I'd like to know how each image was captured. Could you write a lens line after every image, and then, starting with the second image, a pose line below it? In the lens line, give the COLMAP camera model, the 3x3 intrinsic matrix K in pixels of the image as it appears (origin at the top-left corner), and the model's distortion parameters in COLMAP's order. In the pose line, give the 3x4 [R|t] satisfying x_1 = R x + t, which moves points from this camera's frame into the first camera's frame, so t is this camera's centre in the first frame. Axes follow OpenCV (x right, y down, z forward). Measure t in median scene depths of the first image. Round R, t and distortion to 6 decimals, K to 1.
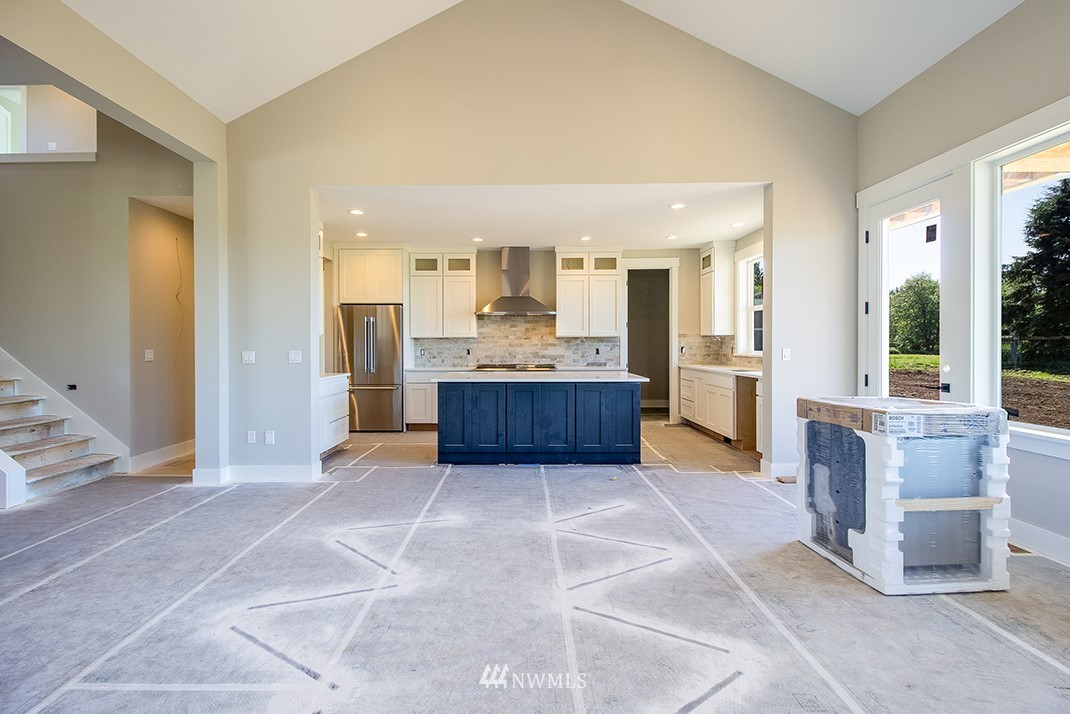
lens RADIAL K [[499.2, 0, 531.6], [0, 499.2, 351.1], [0, 0, 1]] dist [-0.000224, -0.001269]
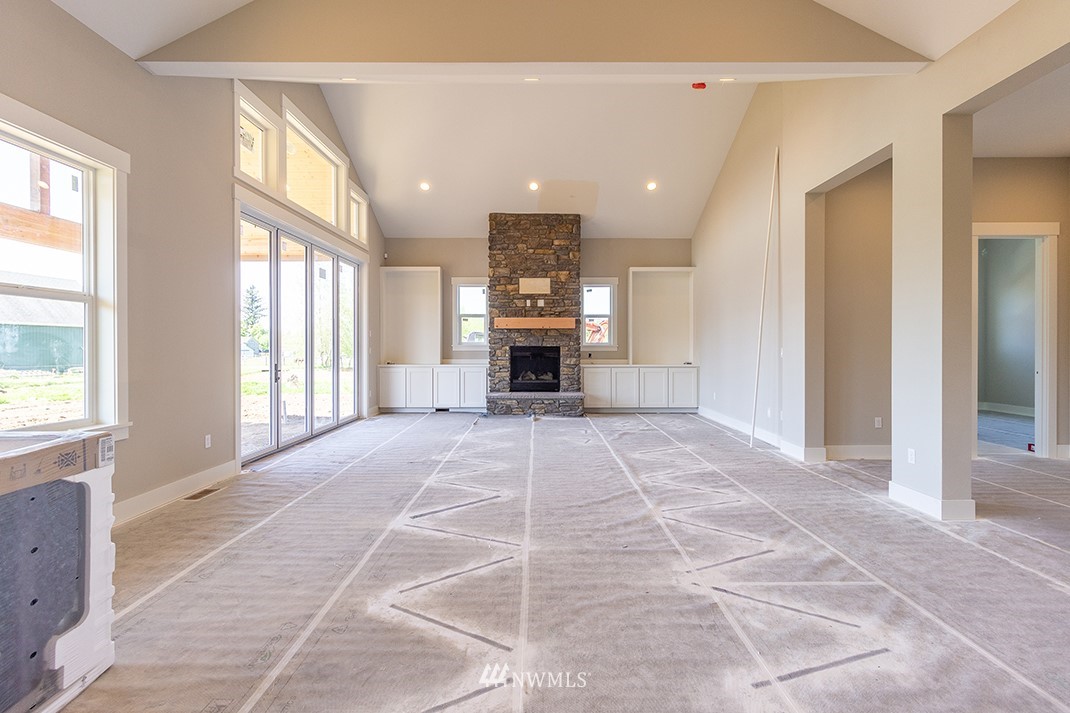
lens RADIAL K [[499.2, 0, 535.5], [0, 499.2, 350.5], [0, 0, 1]] dist [-0.000224, -0.001269]
pose [[-0.999814, 0.004728, 0.018721, 0.025979], [0.005075, 0.999815, 0.018531, -0.021288], [-0.018630, 0.018623, -0.999653, 1.975804]]
